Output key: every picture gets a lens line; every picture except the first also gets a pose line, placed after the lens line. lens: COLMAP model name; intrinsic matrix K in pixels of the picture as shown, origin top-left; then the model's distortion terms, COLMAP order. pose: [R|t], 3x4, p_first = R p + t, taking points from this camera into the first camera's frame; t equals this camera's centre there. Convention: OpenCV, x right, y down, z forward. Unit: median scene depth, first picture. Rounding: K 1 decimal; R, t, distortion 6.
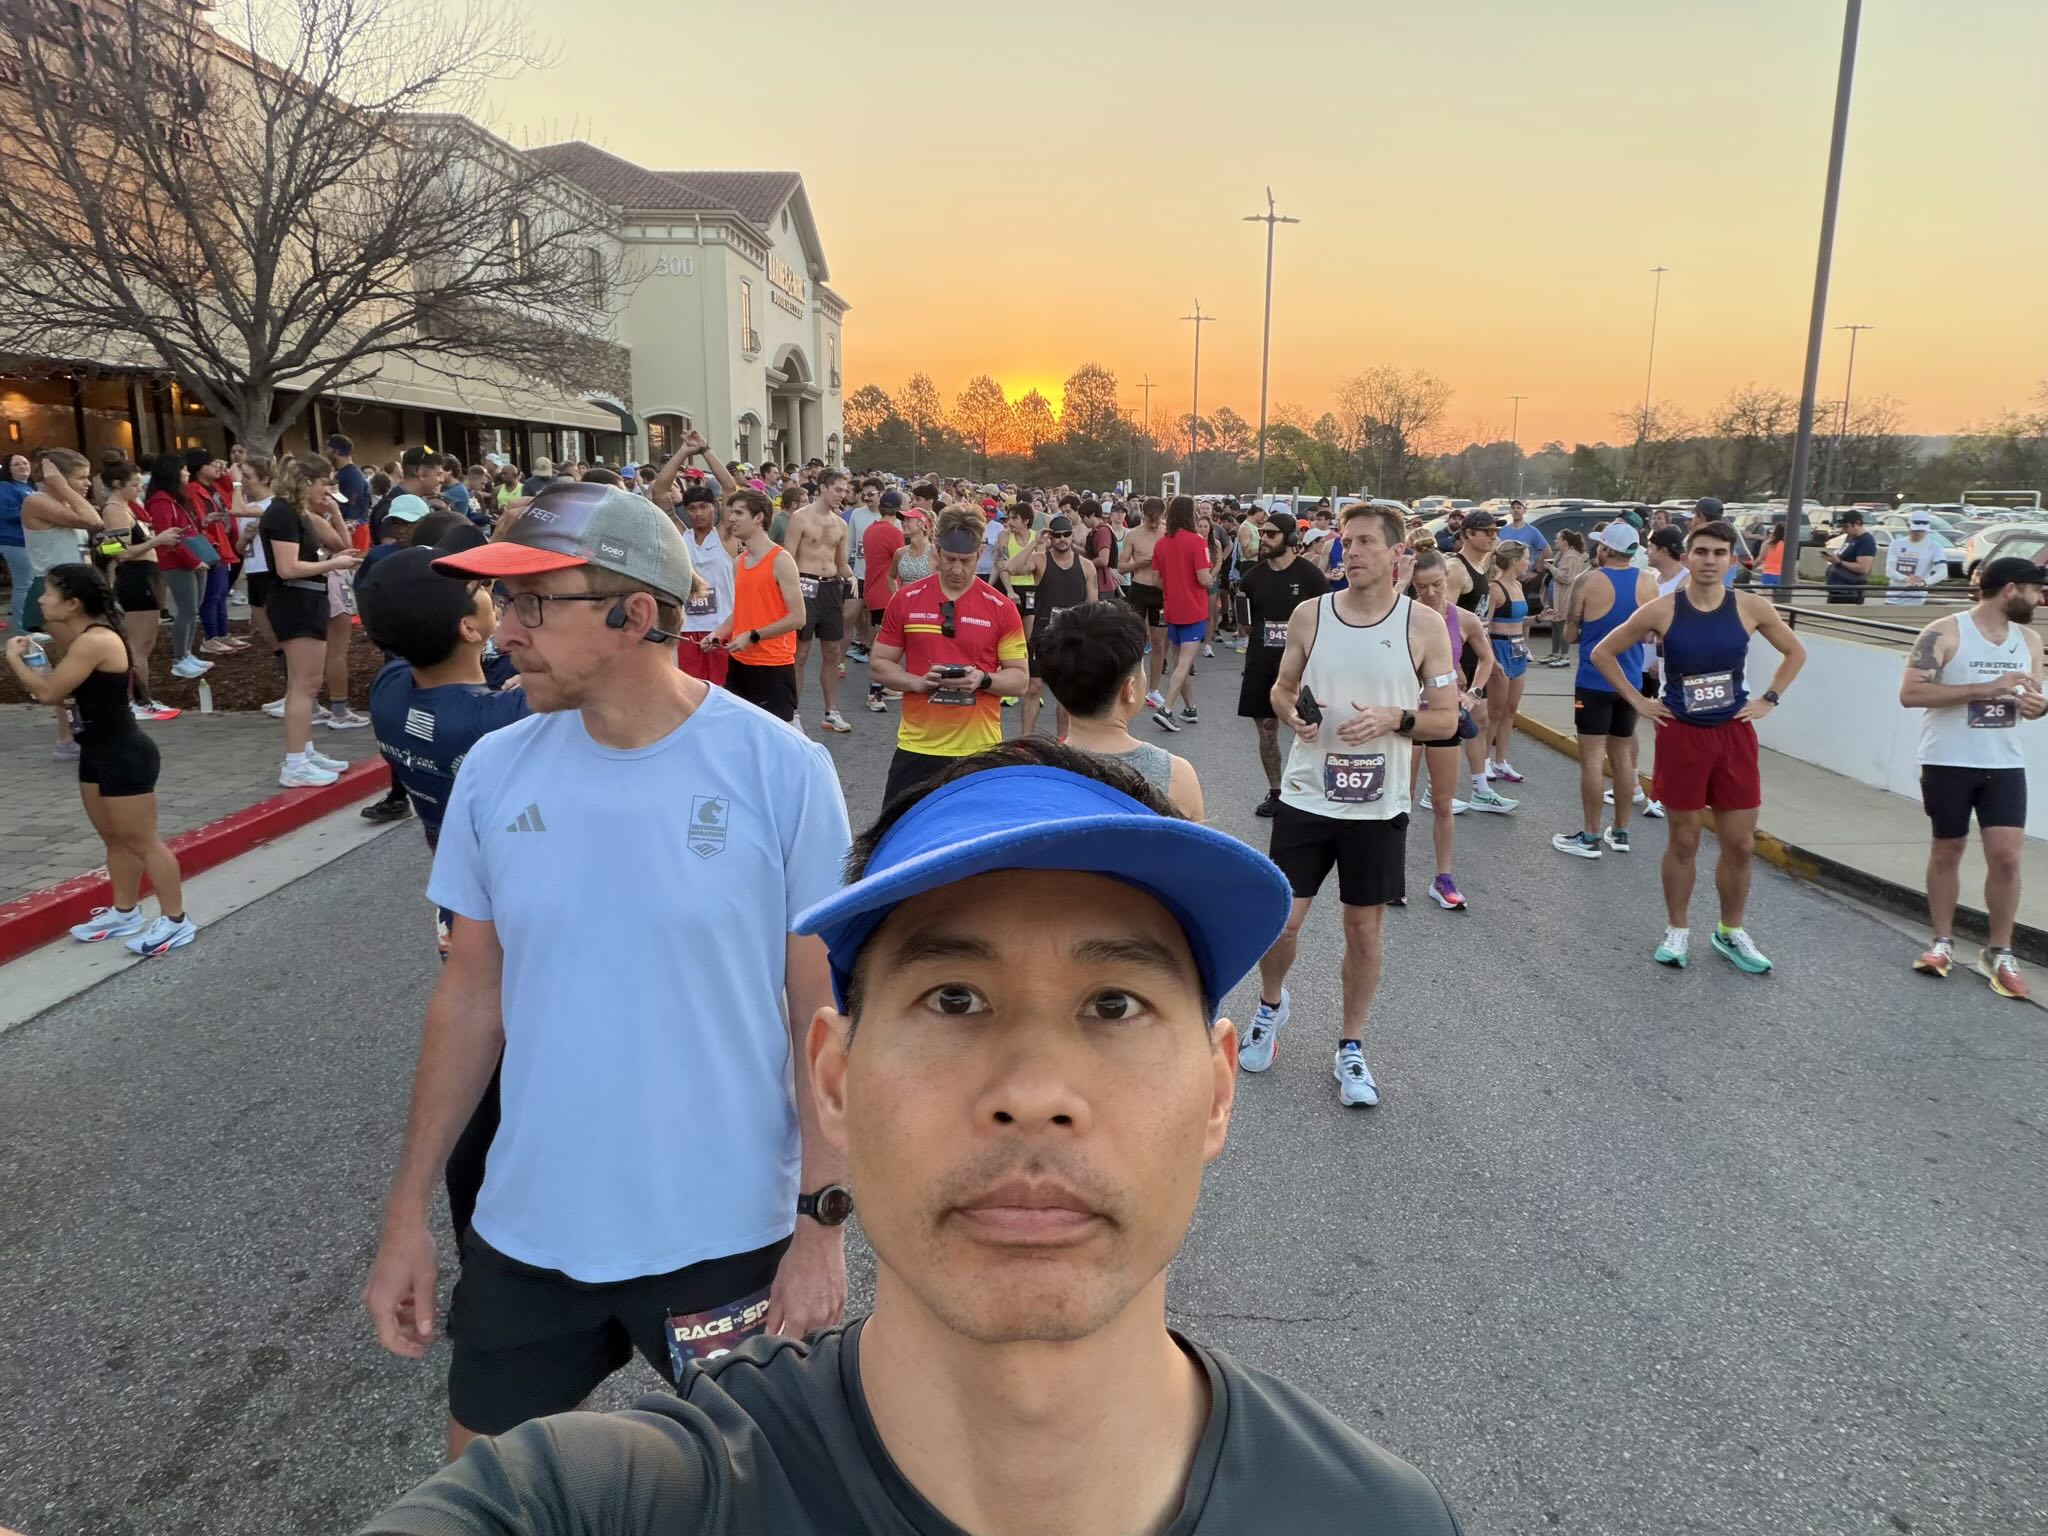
lens RADIAL K [[1321.9, 0, 1024.0], [0, 1321.9, 768.0], [0, 0, 1]] dist [-0.027793, -0.000133]
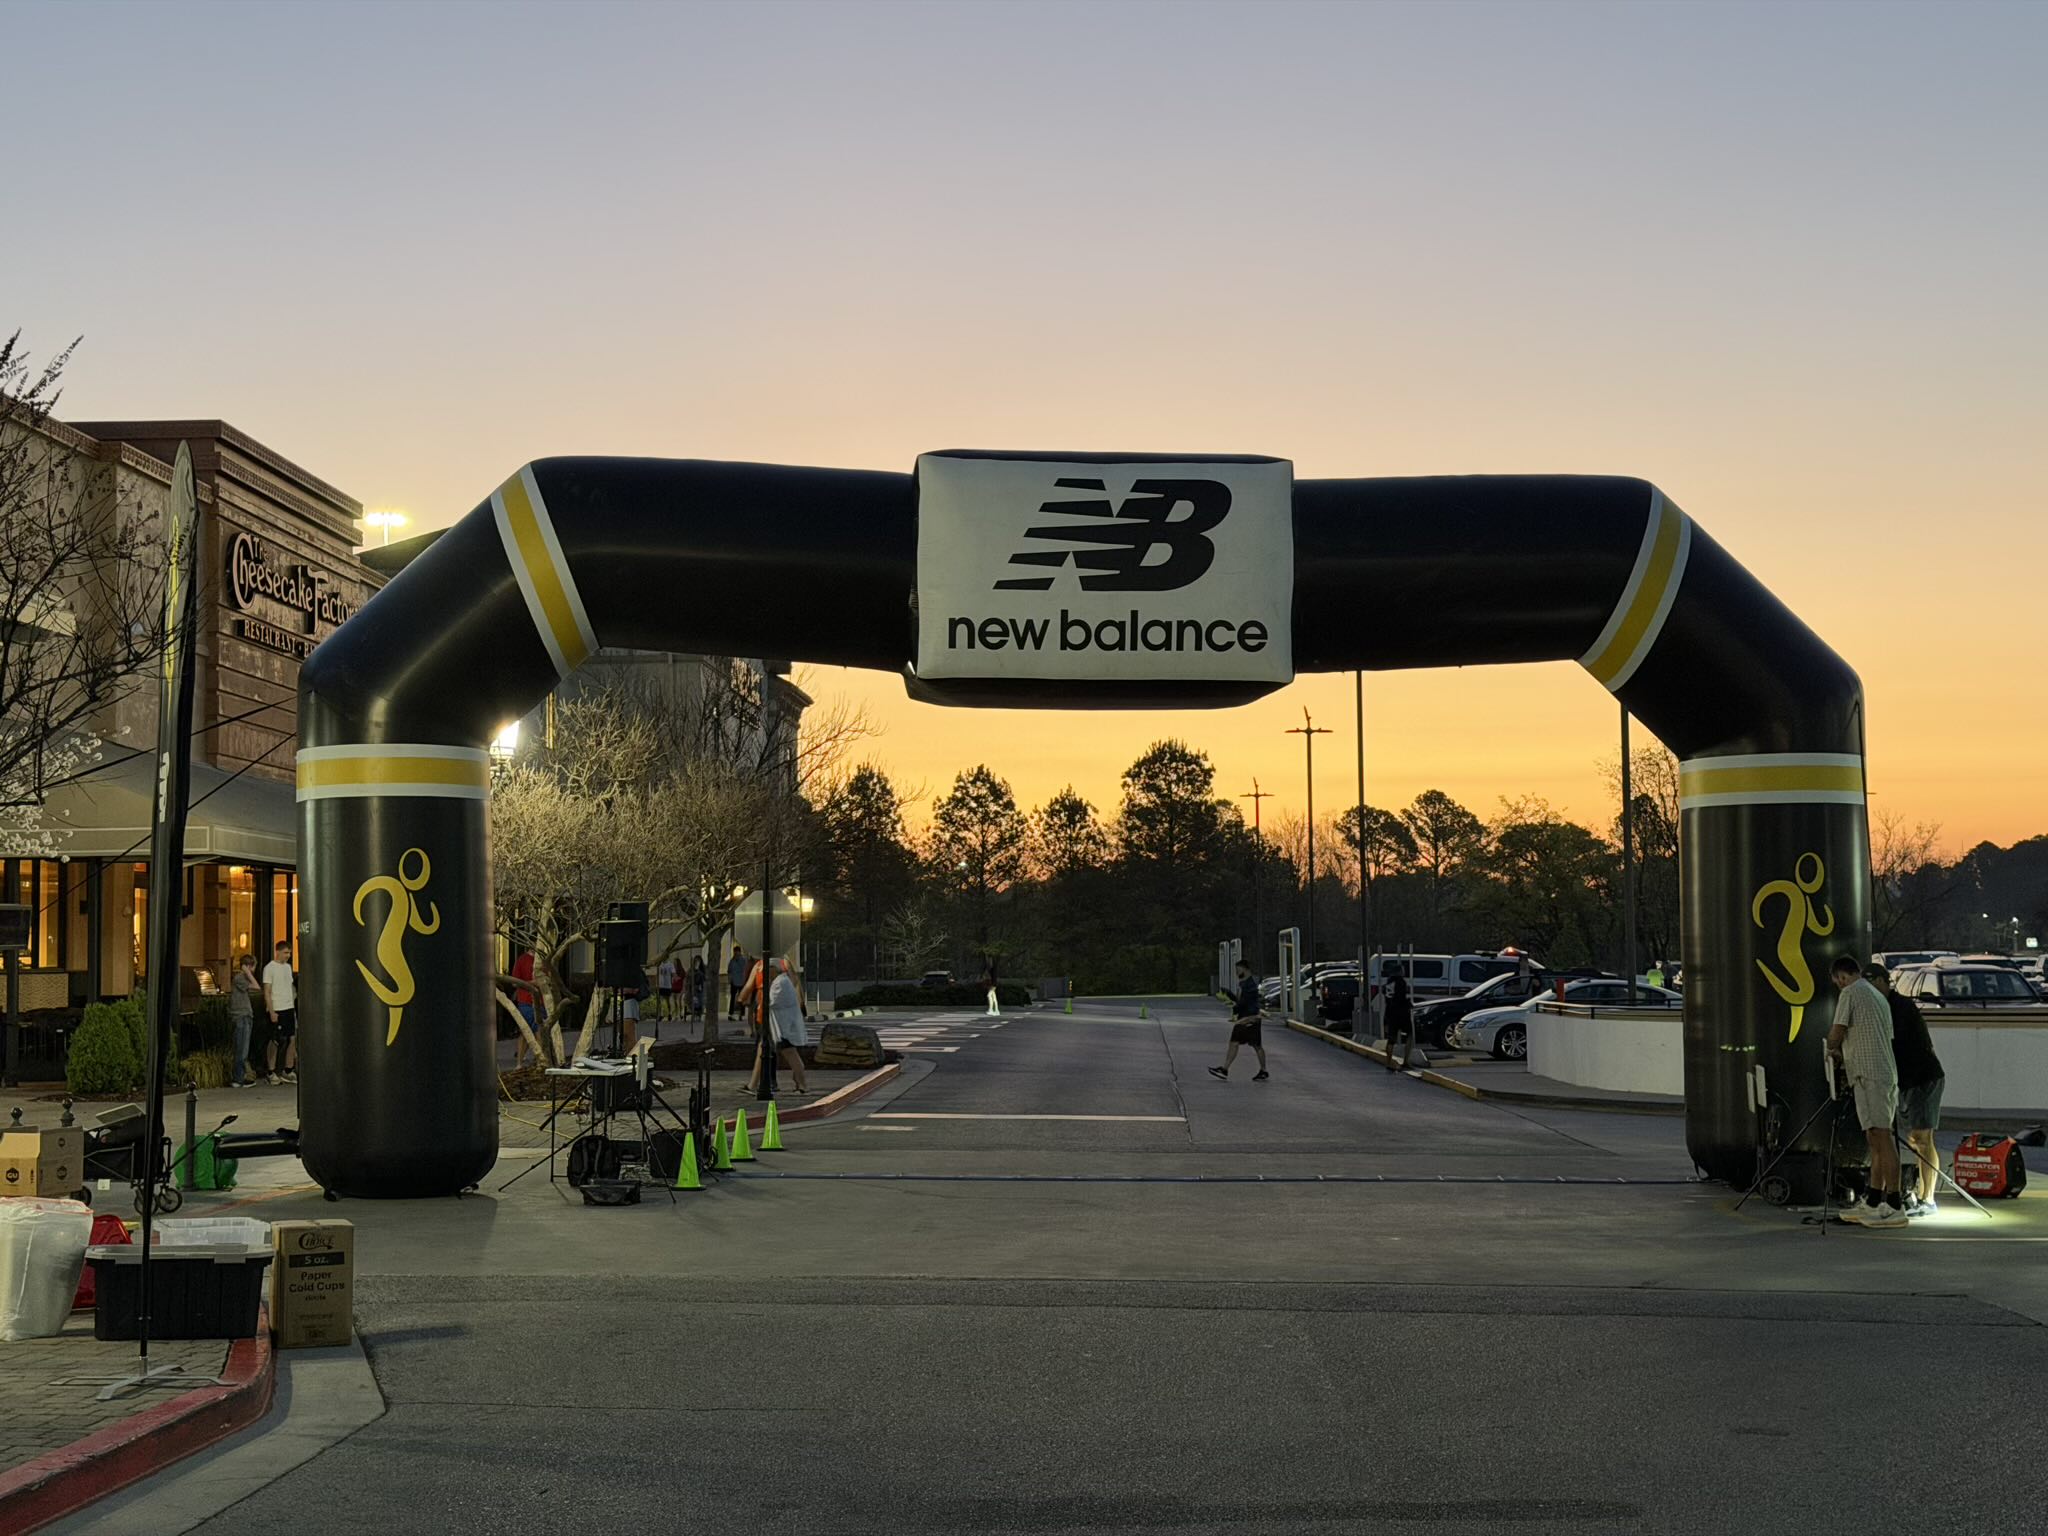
lens RADIAL K [[2876.4, 0, 1024.0], [0, 2876.4, 768.0], [0, 0, 1]] dist [-0.006057, -0.001141]
pose [[0.999476, -0.032345, -0.000737, -0.010012], [0.030913, 0.961463, -0.273190, 0.042389], [0.009545, 0.273025, 0.961960, -0.191262]]
